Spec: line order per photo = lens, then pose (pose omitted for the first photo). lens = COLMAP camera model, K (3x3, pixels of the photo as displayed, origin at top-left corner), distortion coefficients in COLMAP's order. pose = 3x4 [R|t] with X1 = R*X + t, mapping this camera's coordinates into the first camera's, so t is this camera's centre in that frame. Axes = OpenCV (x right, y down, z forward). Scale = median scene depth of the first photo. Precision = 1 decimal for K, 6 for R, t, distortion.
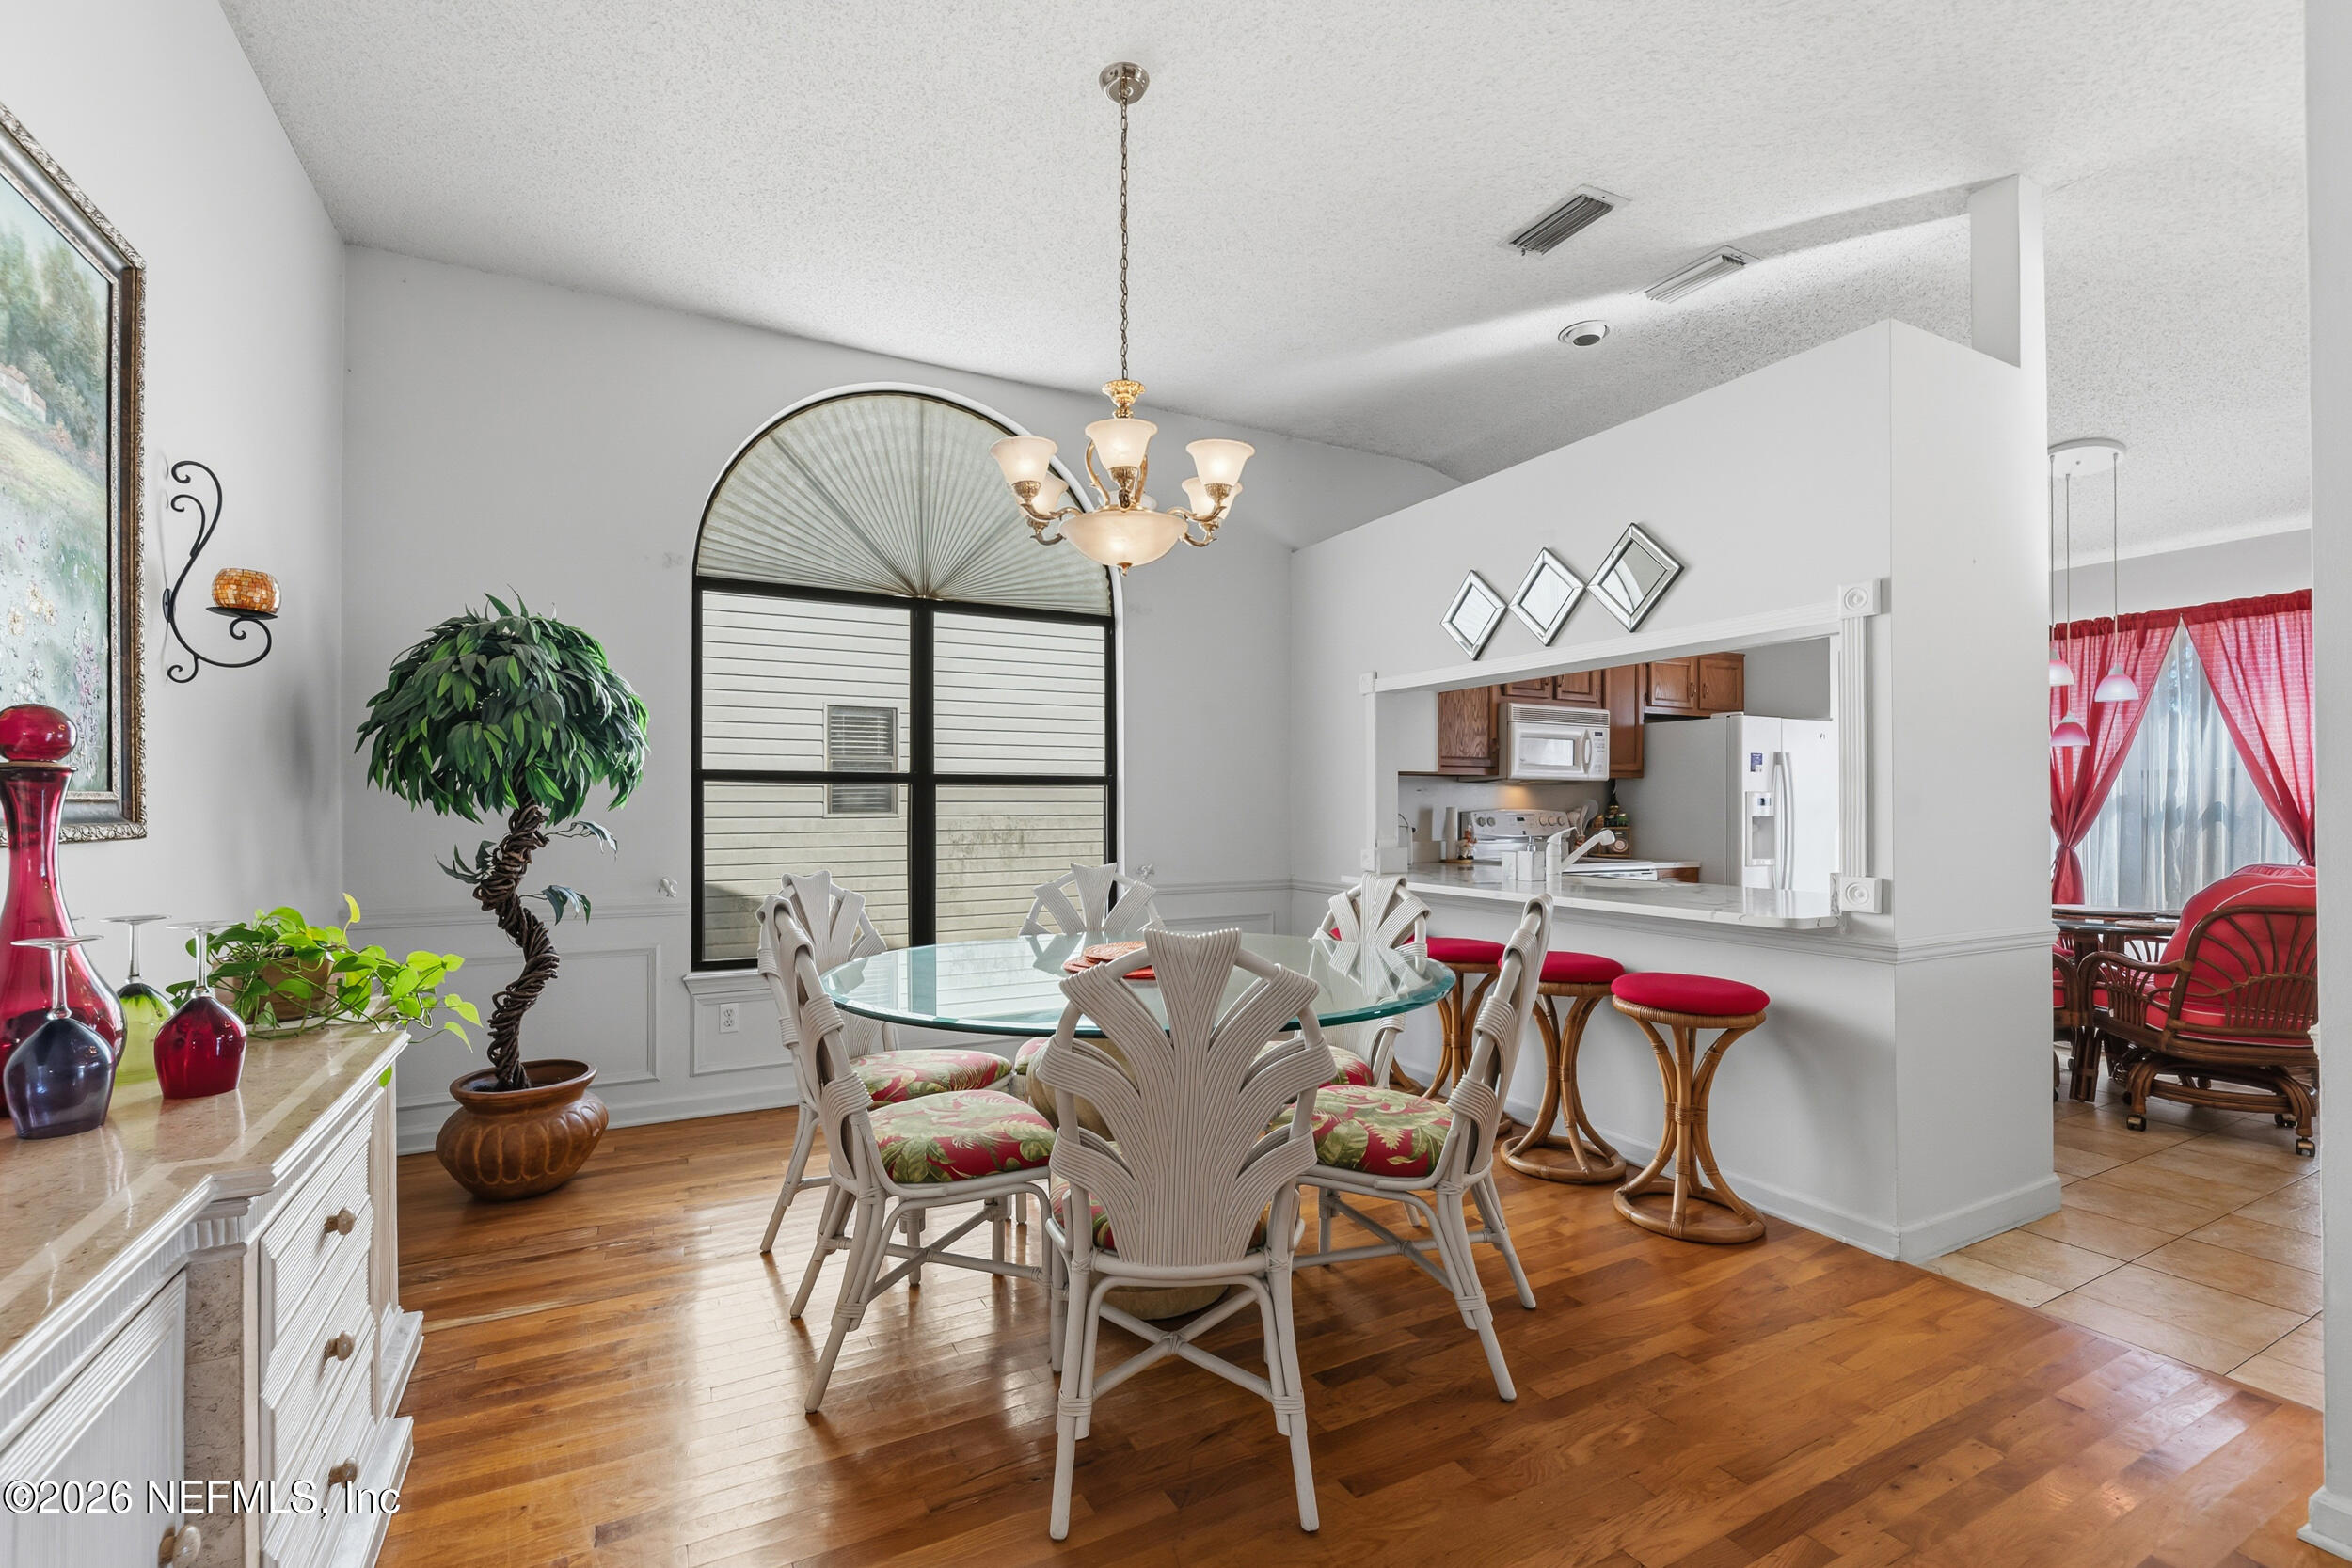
lens RADIAL K [[1008.6, 0, 1162.5], [0, 1008.6, 805.3], [0, 0, 1]] dist [0.010831, -0.003546]
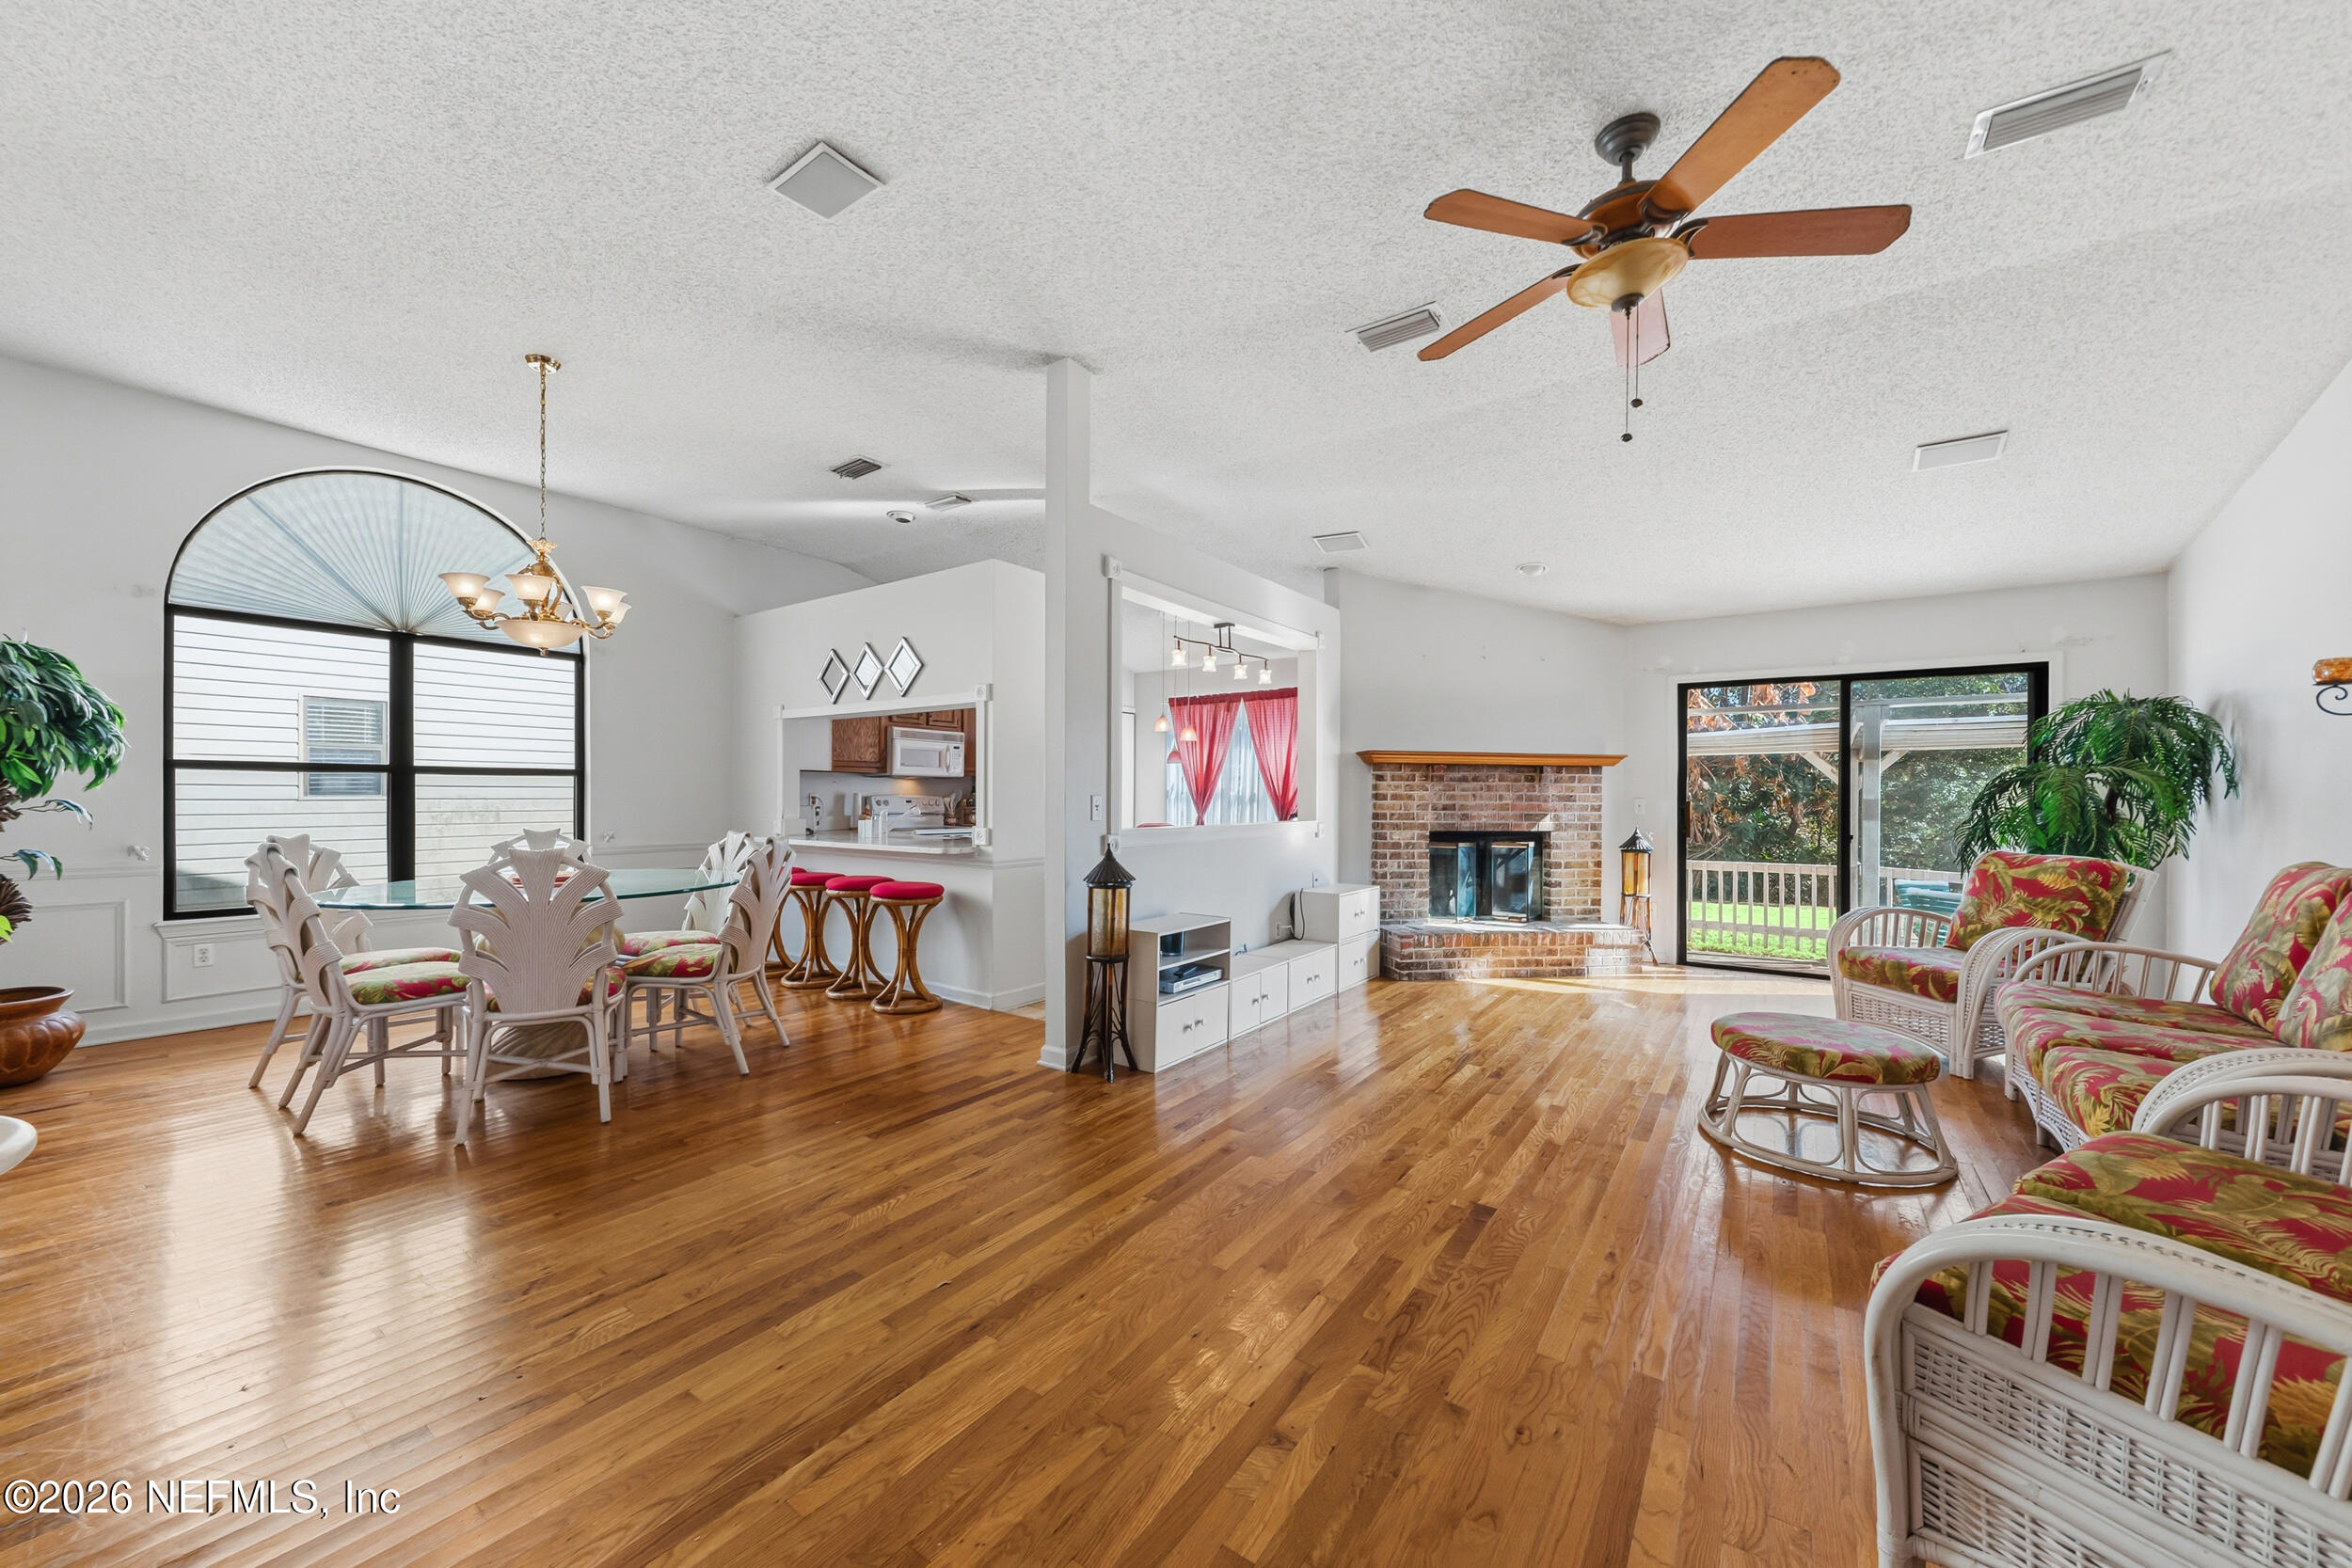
lens RADIAL K [[855.3, 0, 1157.6], [0, 855.3, 798.7], [0, 0, 1]] dist [-0.000778, -0.001655]
pose [[0.892373, 0.002980, 0.451288, 0.152343], [-0.005568, 0.999975, 0.004408, 0.001691], [-0.451263, -0.006446, 0.892368, -0.479121]]
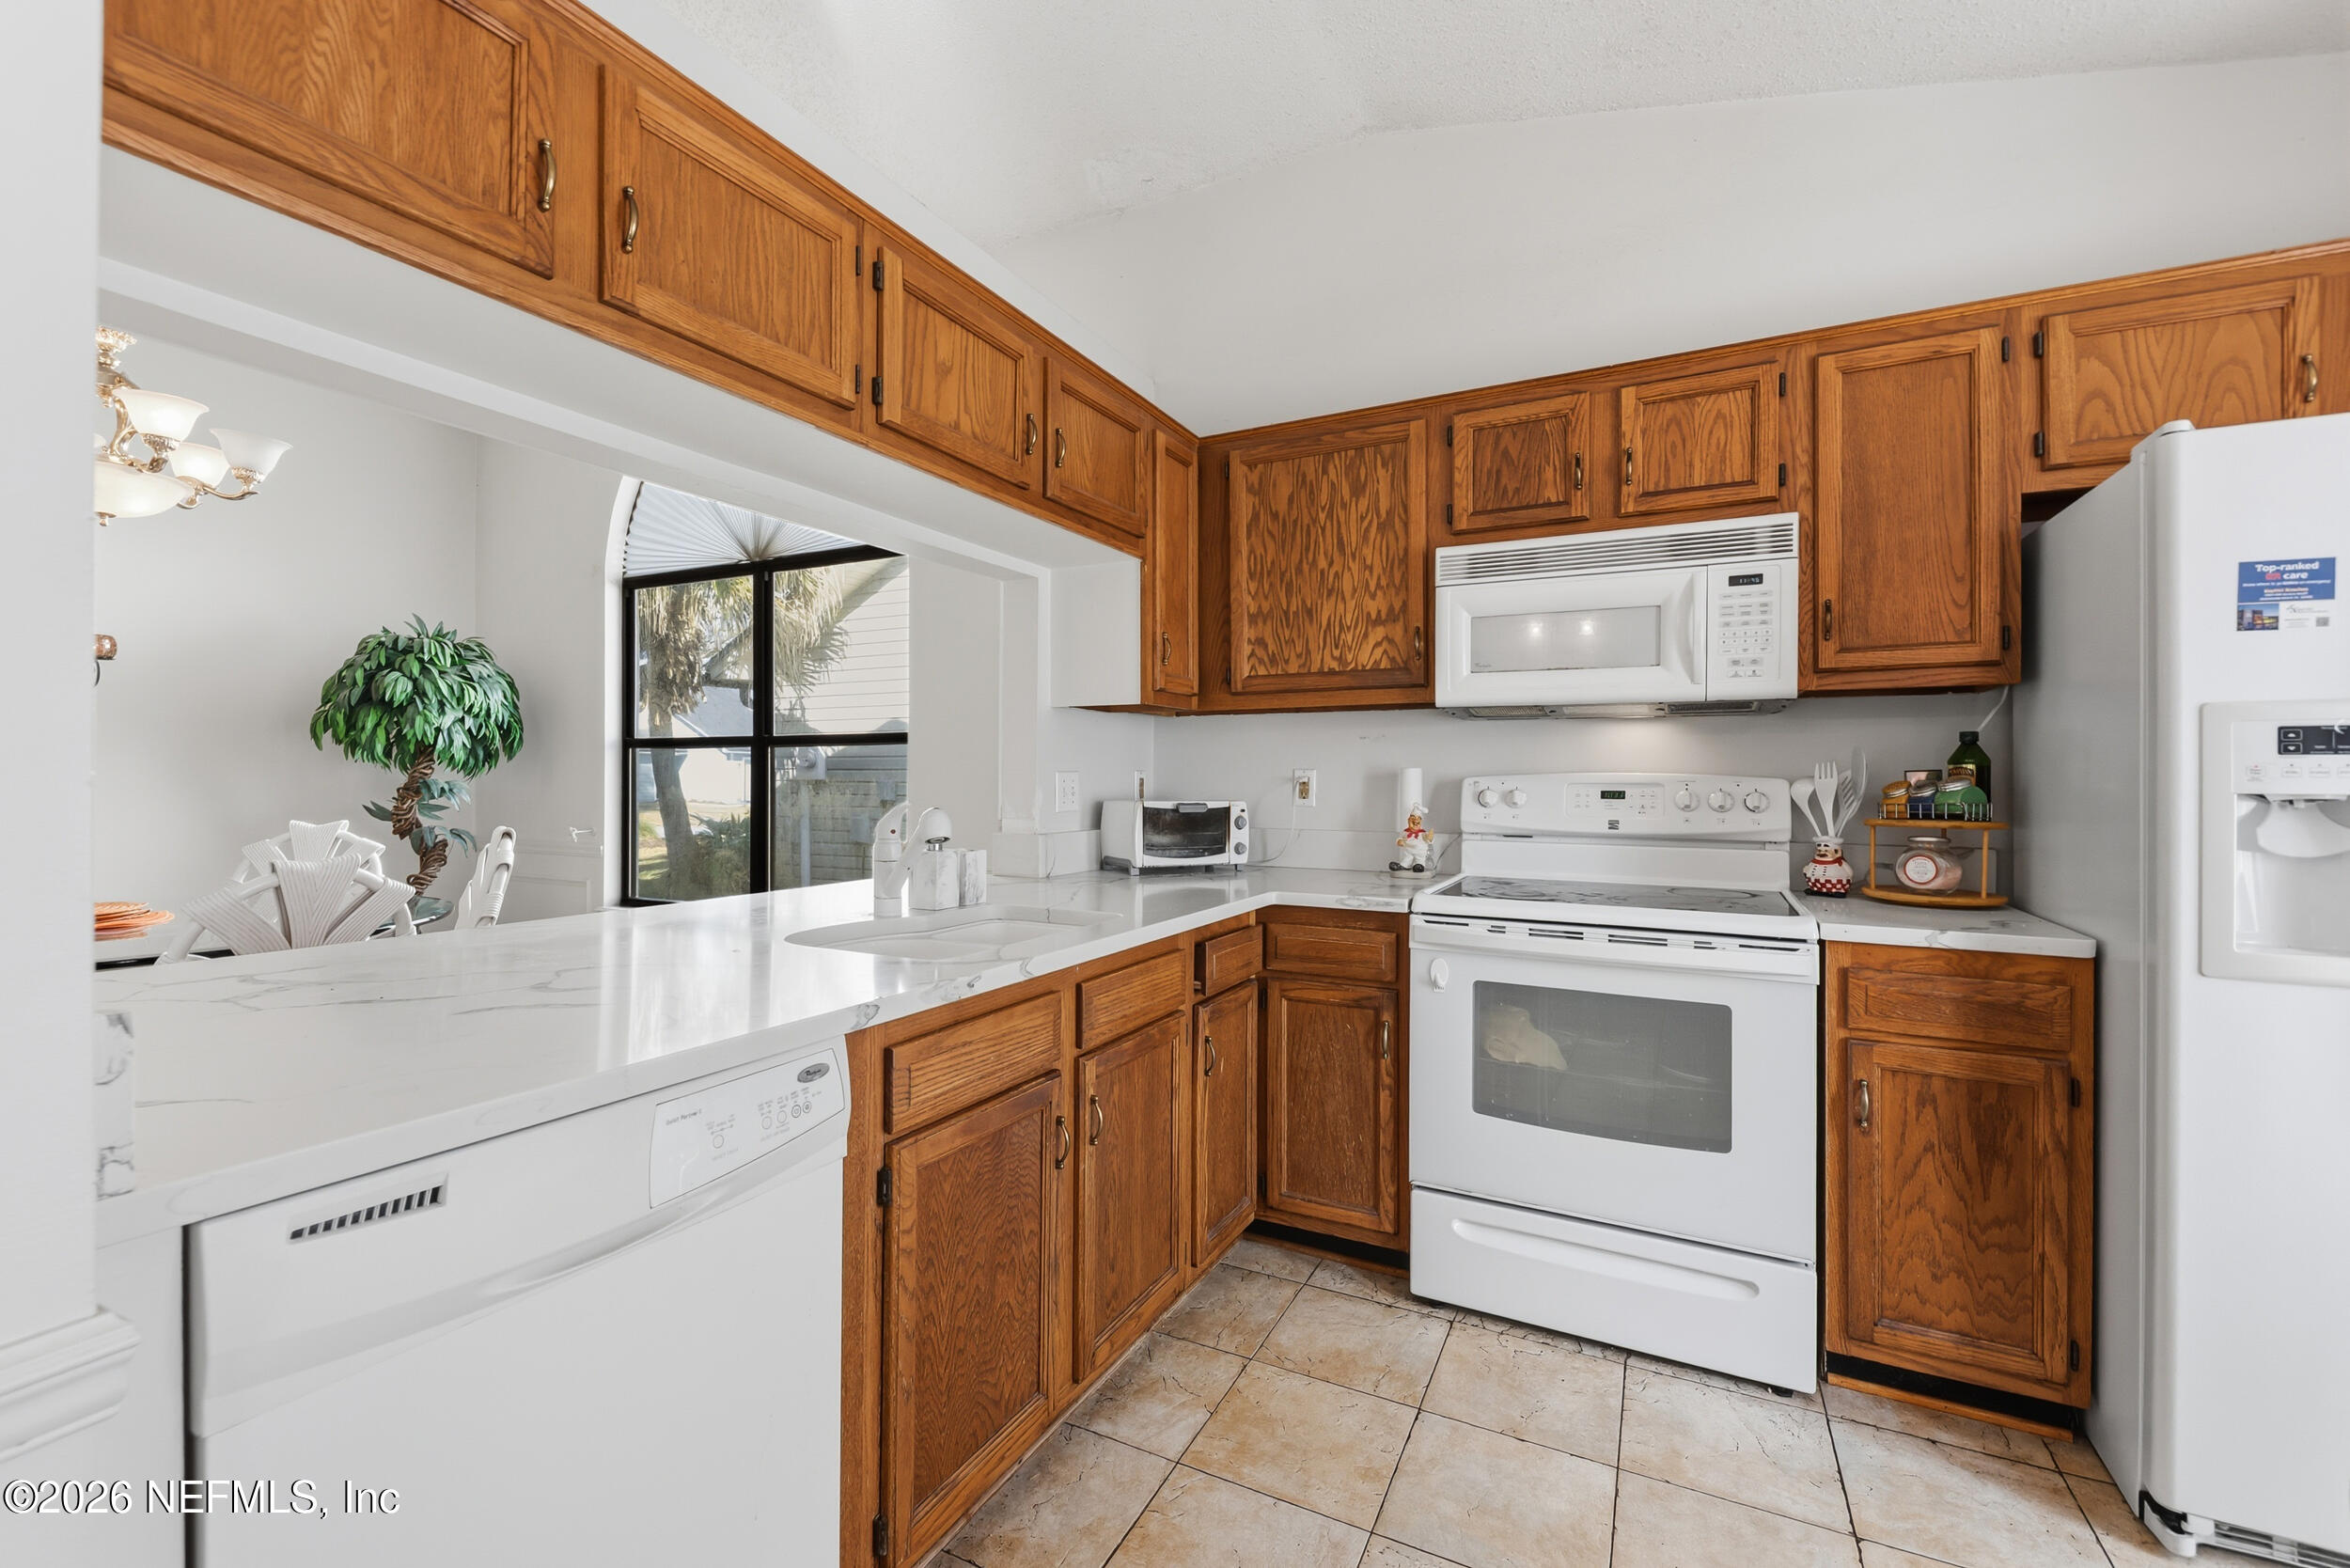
lens RADIAL K [[1007.9, 0, 1144.1], [0, 1007.9, 779.1], [0, 0, 1]] dist [0.010831, -0.003546]
pose [[0.573276, 0.001137, -0.819361, 0.875730], [-0.001457, 0.999999, 0.000368, 0.009503], [0.819361, 0.000983, 0.573277, 0.826869]]
